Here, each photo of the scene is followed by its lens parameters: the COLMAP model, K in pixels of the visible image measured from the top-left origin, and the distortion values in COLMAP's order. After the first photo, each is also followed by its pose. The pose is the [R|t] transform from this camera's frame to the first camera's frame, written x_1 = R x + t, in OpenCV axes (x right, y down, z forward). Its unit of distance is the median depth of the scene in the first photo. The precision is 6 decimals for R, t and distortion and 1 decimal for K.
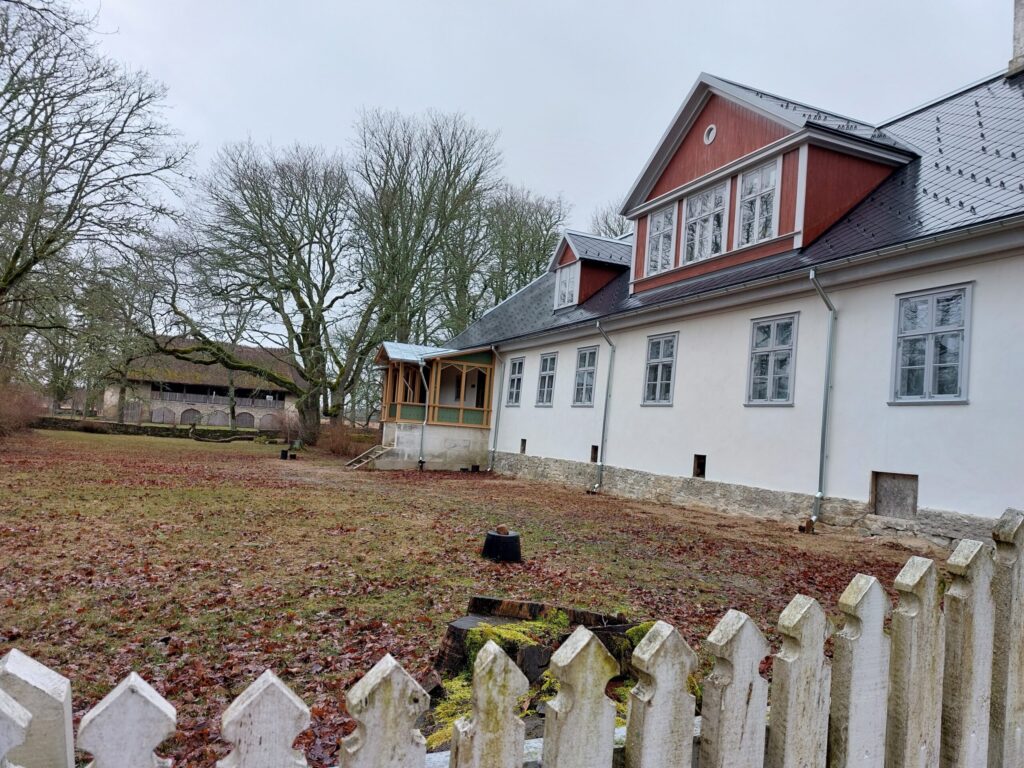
lens RADIAL K [[717.3, 0, 512.0], [0, 717.3, 384.0], [0, 0, 1]] dist [0.001573, 0.000460]
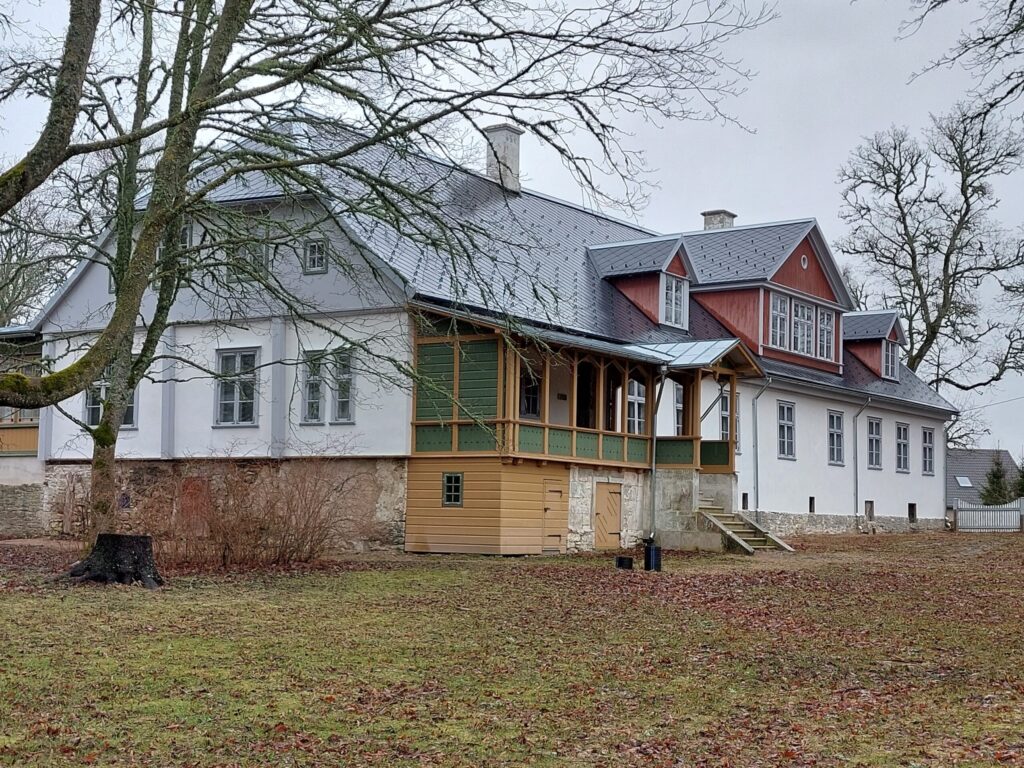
lens RADIAL K [[717.3, 0, 512.0], [0, 717.3, 384.0], [0, 0, 1]] dist [0.001573, 0.000460]
pose [[-0.282156, 0.067891, 0.956963, -0.814751], [-0.105163, 0.989293, -0.101191, 0.072594], [-0.953587, -0.129188, -0.271995, 1.759164]]
